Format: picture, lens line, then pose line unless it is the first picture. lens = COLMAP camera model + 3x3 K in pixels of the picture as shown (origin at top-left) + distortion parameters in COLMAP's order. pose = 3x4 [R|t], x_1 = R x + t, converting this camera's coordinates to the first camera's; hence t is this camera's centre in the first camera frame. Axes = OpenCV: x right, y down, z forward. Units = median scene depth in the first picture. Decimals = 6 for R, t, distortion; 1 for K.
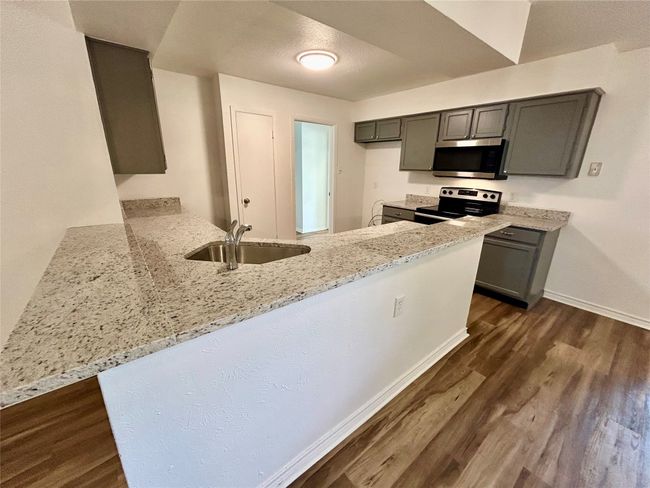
lens RADIAL K [[261.5, 0, 326.1], [0, 261.5, 244.1], [0, 0, 1]] dist [0.000977, 0.000623]
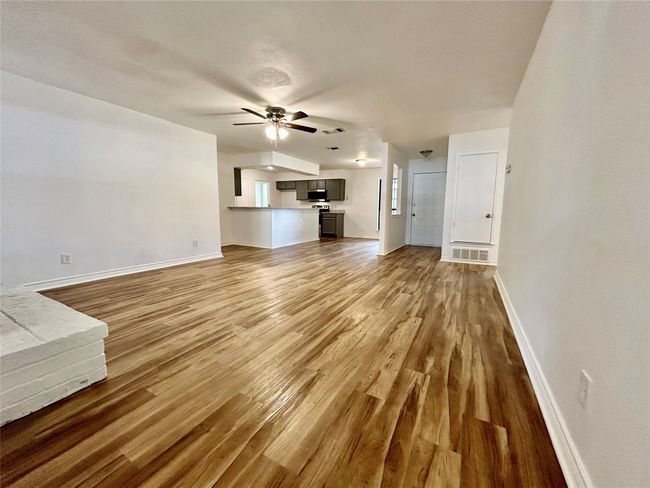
lens RADIAL K [[261.5, 0, 326.2], [0, 261.5, 242.5], [0, 0, 1]] dist [0.000977, 0.000623]
pose [[0.926904, -0.055894, 0.371113, -0.513166], [0.115355, 0.983409, -0.140001, 0.629803], [-0.357130, 0.172577, 0.917973, -1.678016]]
